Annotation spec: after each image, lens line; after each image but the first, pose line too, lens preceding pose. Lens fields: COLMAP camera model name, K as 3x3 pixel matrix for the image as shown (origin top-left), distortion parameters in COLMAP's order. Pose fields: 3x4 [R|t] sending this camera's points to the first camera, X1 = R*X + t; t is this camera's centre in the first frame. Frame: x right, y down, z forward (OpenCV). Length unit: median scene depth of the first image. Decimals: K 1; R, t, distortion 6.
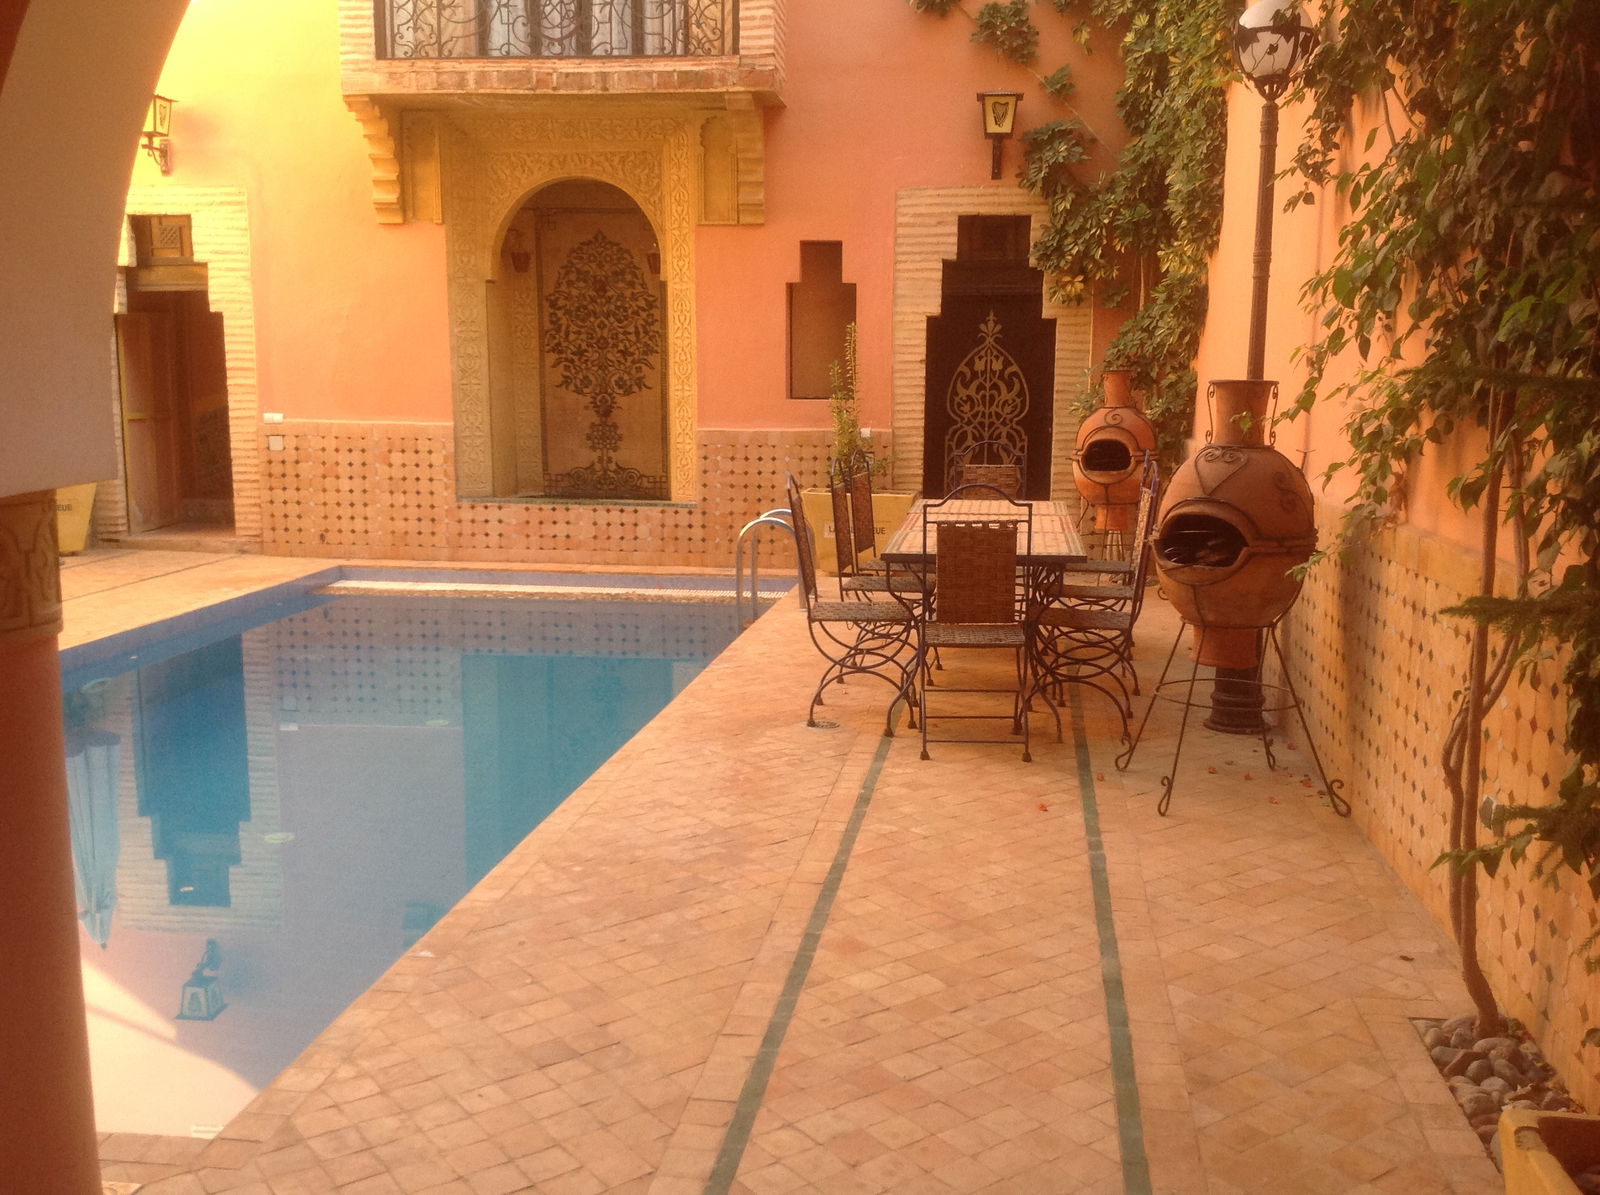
lens RADIAL K [[1585.2, 0, 800.0], [0, 1585.2, 597.5], [0, 0, 1]] dist [0.136412, -0.381961]
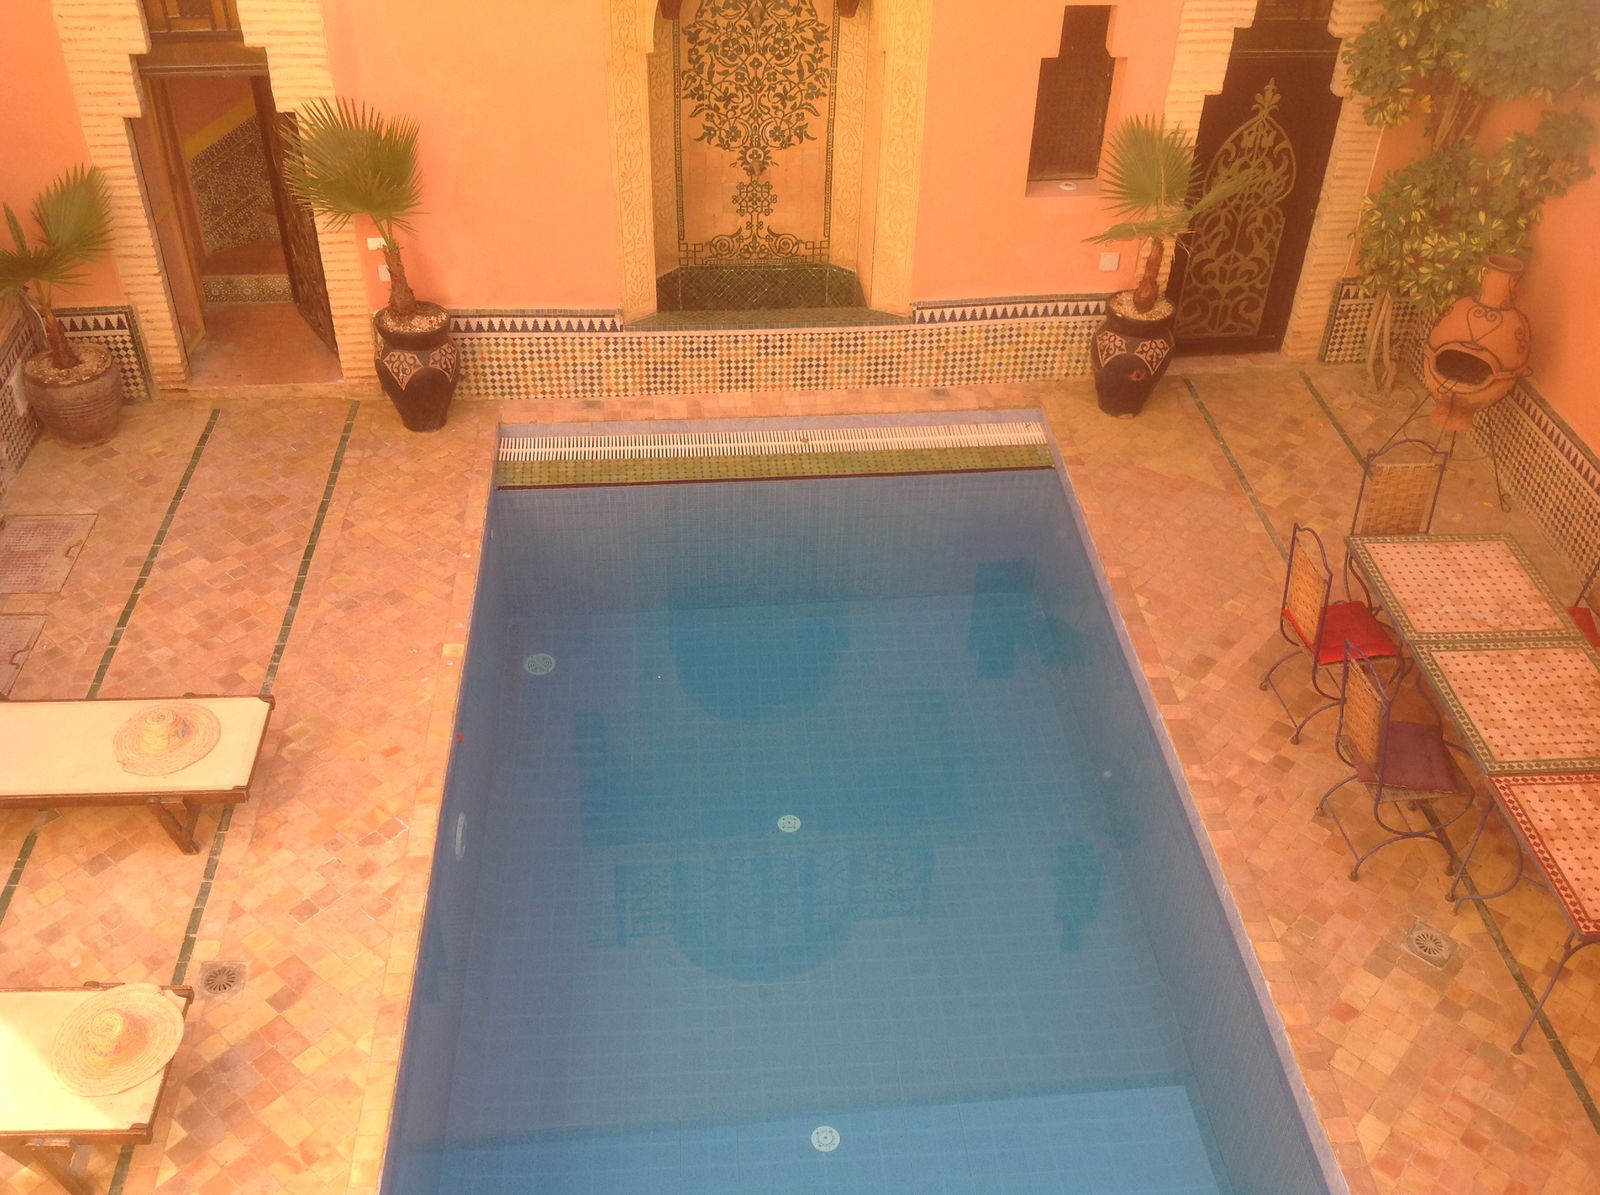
lens RADIAL K [[1585.2, 0, 800.0], [0, 1585.2, 597.5], [0, 0, 1]] dist [0.136412, -0.381961]
pose [[0.975192, -0.114193, 0.189633, -0.283120], [0.011565, 0.881780, 0.471519, -0.310970], [-0.221059, -0.457628, 0.861226, 0.196970]]
